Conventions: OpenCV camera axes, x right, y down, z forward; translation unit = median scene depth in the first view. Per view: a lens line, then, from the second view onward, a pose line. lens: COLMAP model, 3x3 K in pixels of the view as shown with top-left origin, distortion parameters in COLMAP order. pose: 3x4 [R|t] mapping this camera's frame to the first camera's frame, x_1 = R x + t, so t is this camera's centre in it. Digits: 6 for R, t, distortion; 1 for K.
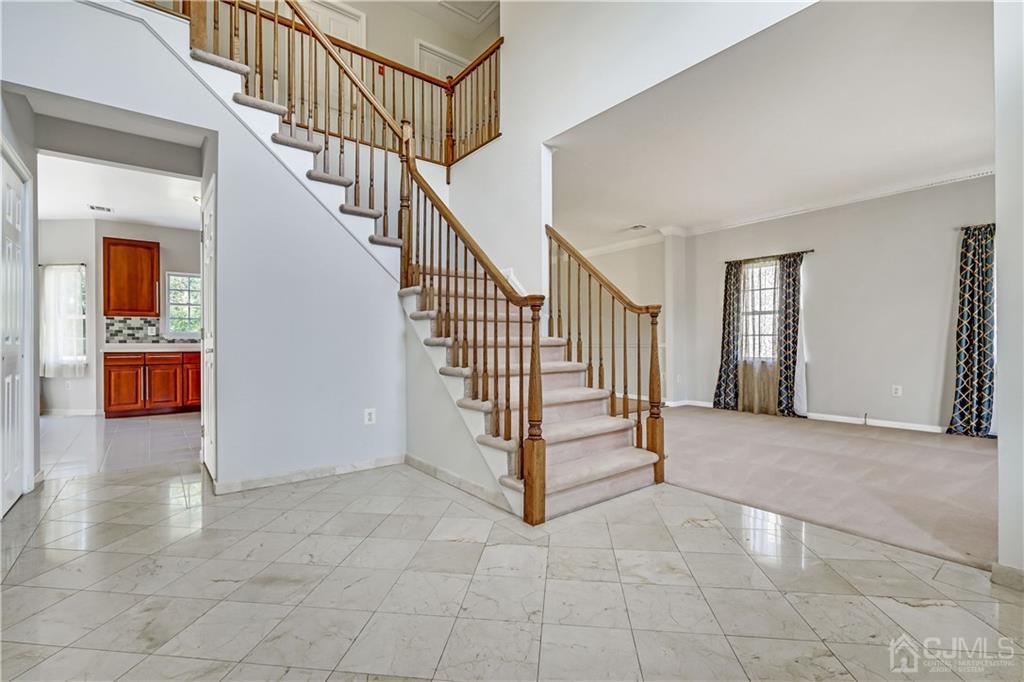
lens RADIAL K [[460.9, 0, 511.5], [0, 460.9, 339.7], [0, 0, 1]] dist [0.002595, 0.001334]
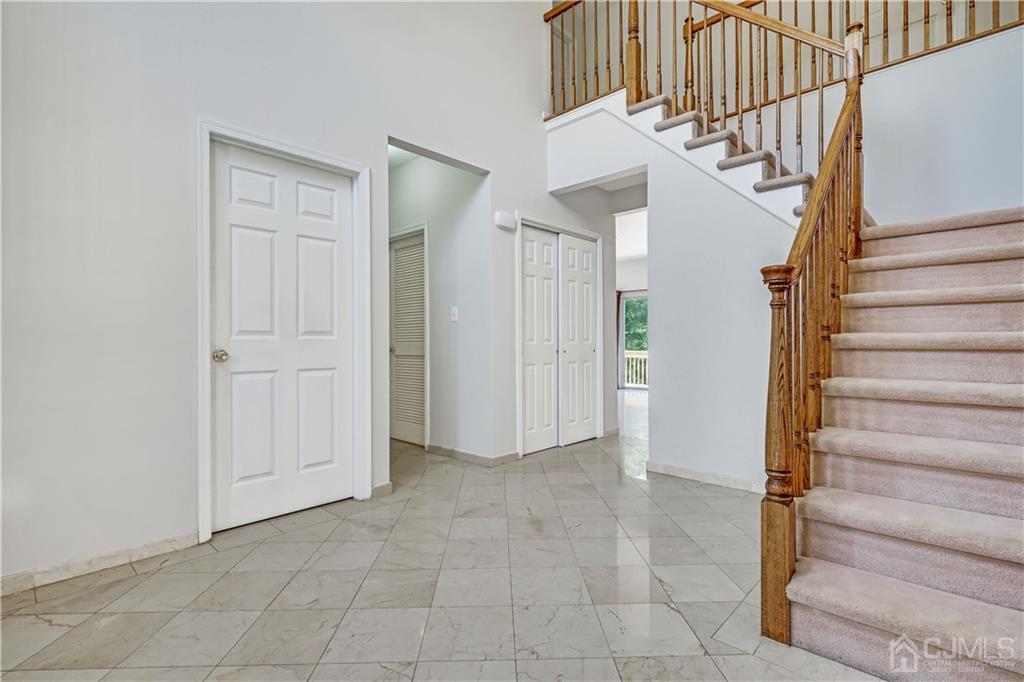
lens RADIAL K [[487.7, 0, 511.1], [0, 487.7, 342.3], [0, 0, 1]] dist [0.002546, -0.000080]
pose [[0.149290, 0.006960, -0.988769, 0.549835], [0.008967, 0.999925, 0.008392, -0.008306], [0.988753, -0.010119, 0.149217, 0.462716]]
